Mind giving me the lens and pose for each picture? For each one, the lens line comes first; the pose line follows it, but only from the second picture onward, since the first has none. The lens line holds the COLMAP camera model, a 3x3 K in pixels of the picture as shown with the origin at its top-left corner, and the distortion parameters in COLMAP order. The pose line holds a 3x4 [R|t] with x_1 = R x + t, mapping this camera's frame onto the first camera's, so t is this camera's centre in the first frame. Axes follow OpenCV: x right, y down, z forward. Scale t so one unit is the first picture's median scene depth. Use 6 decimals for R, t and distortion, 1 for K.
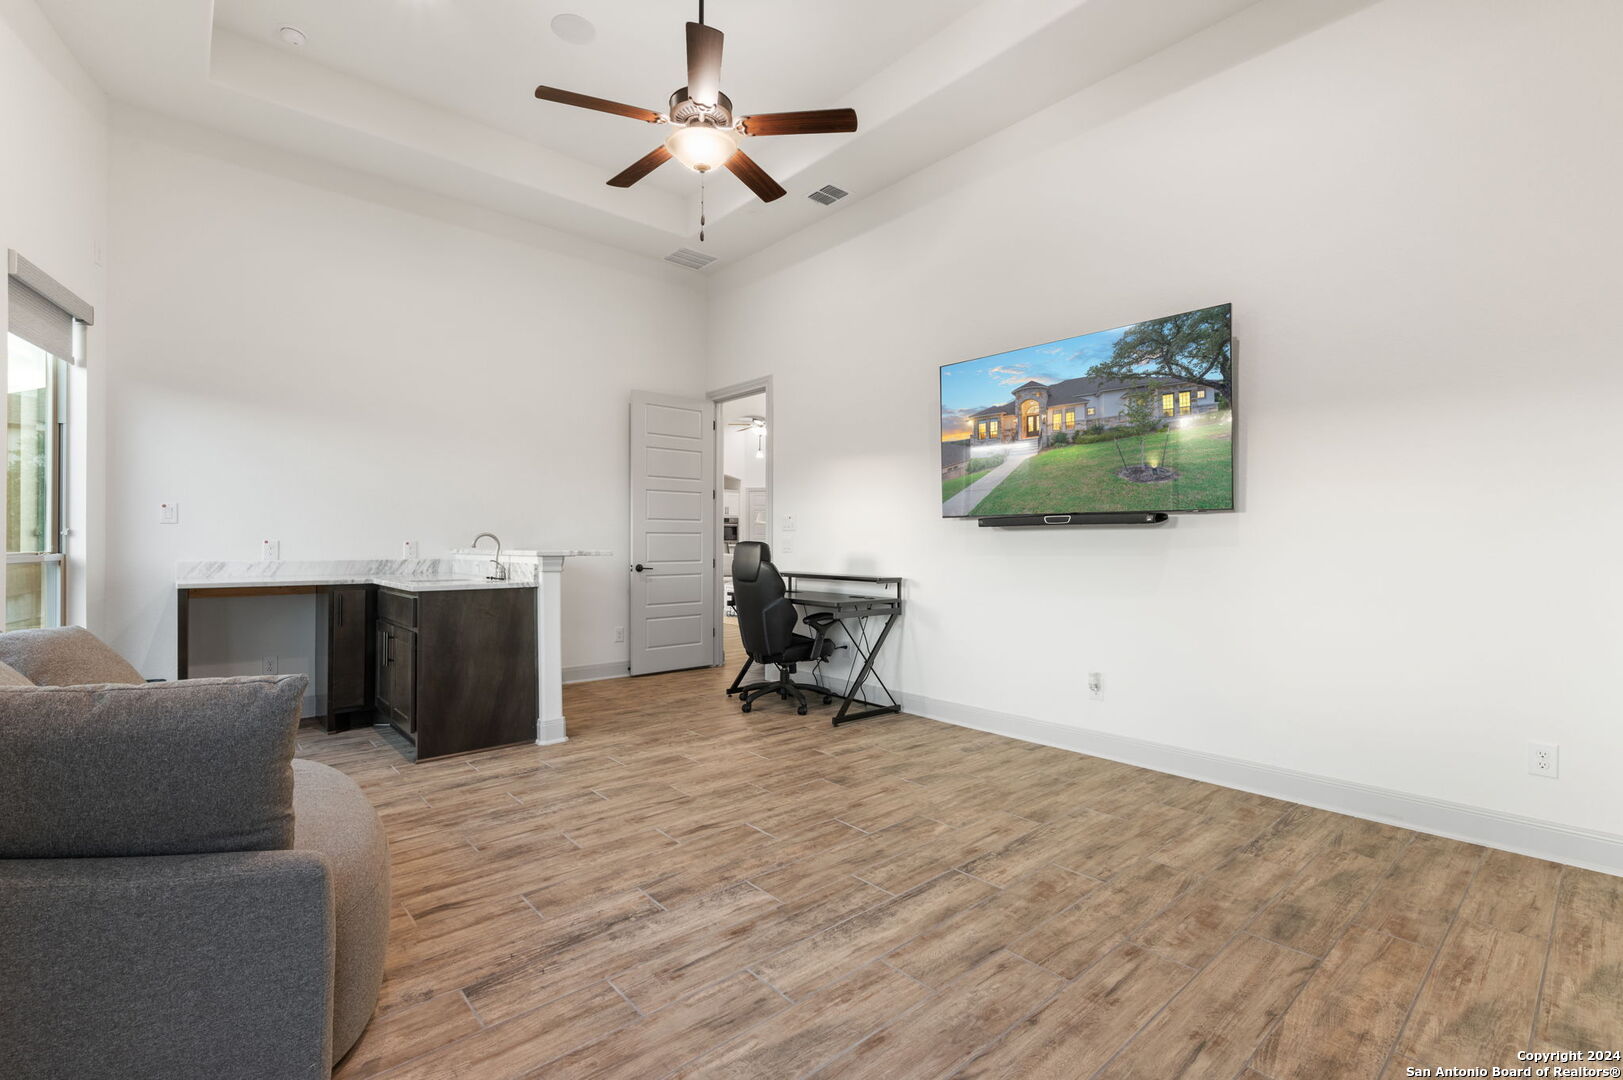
lens RADIAL K [[764.6, 0, 770.9], [0, 764.6, 547.3], [0, 0, 1]] dist [-0.000223, -0.000100]
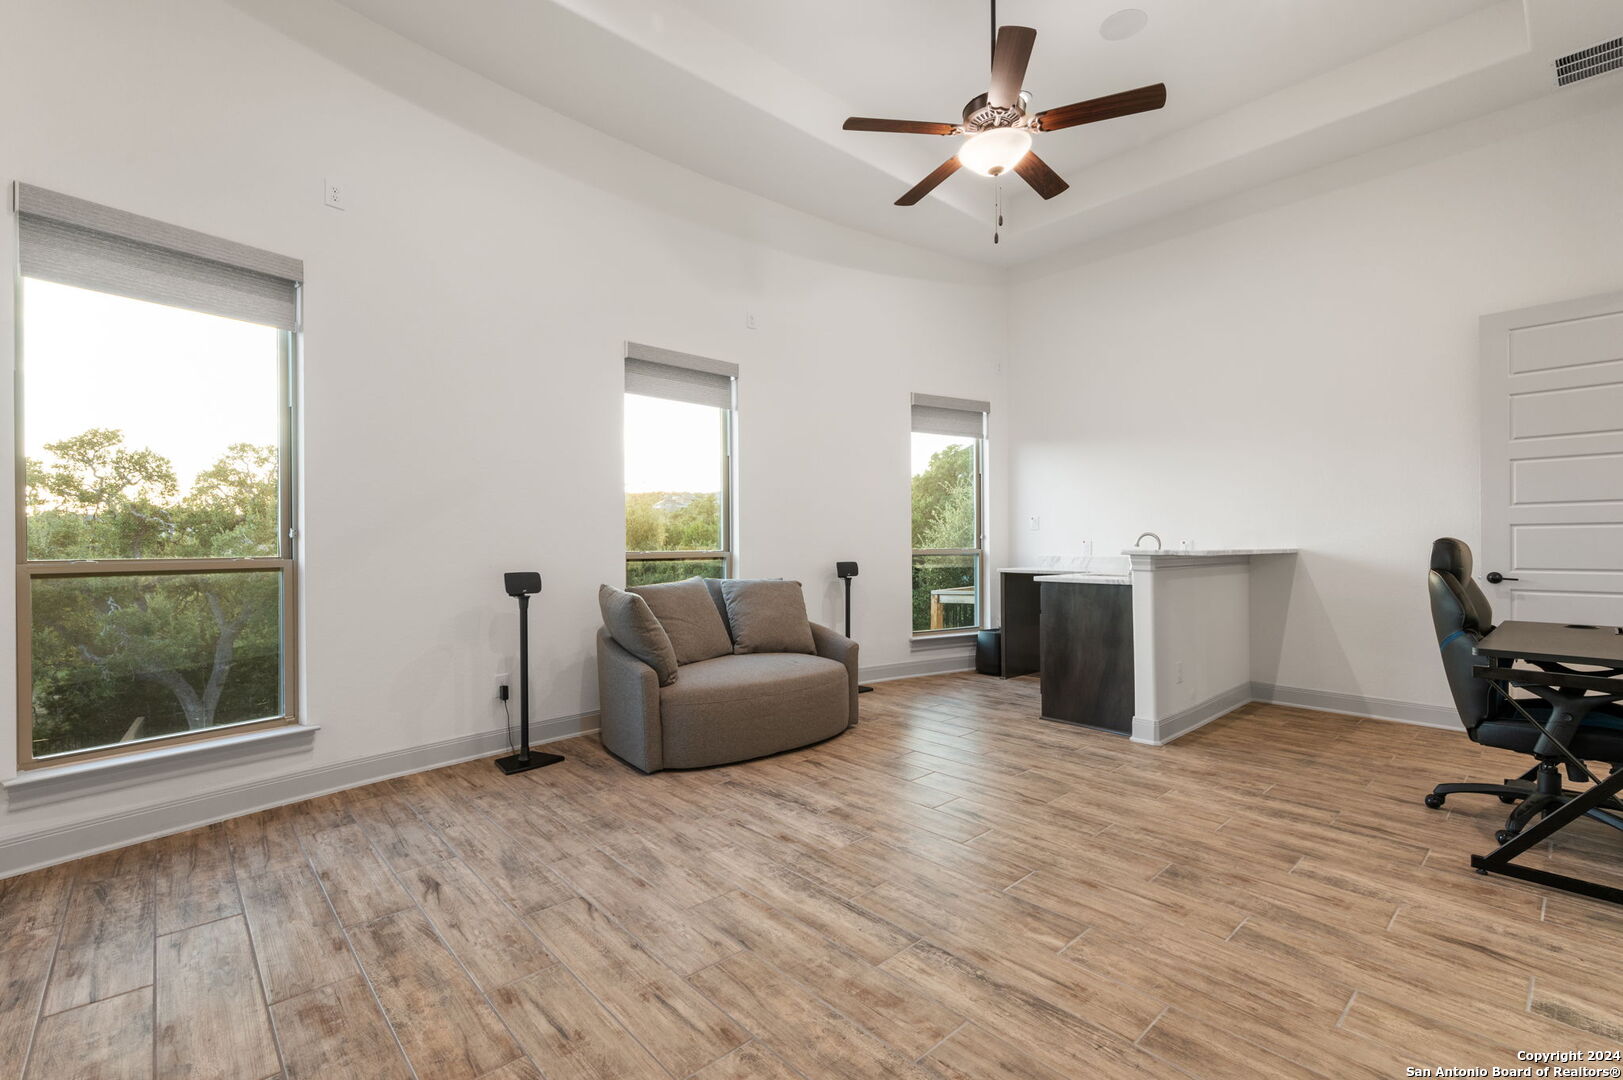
lens RADIAL K [[720.8, 0, 816.9], [0, 720.8, 540.3], [0, 0, 1]] dist [-0.003132, -0.000264]
pose [[0.015848, -0.005941, -0.999857, 0.819807], [-0.002613, 0.999979, -0.005983, -0.001344], [0.999871, 0.002707, 0.015833, 0.706505]]
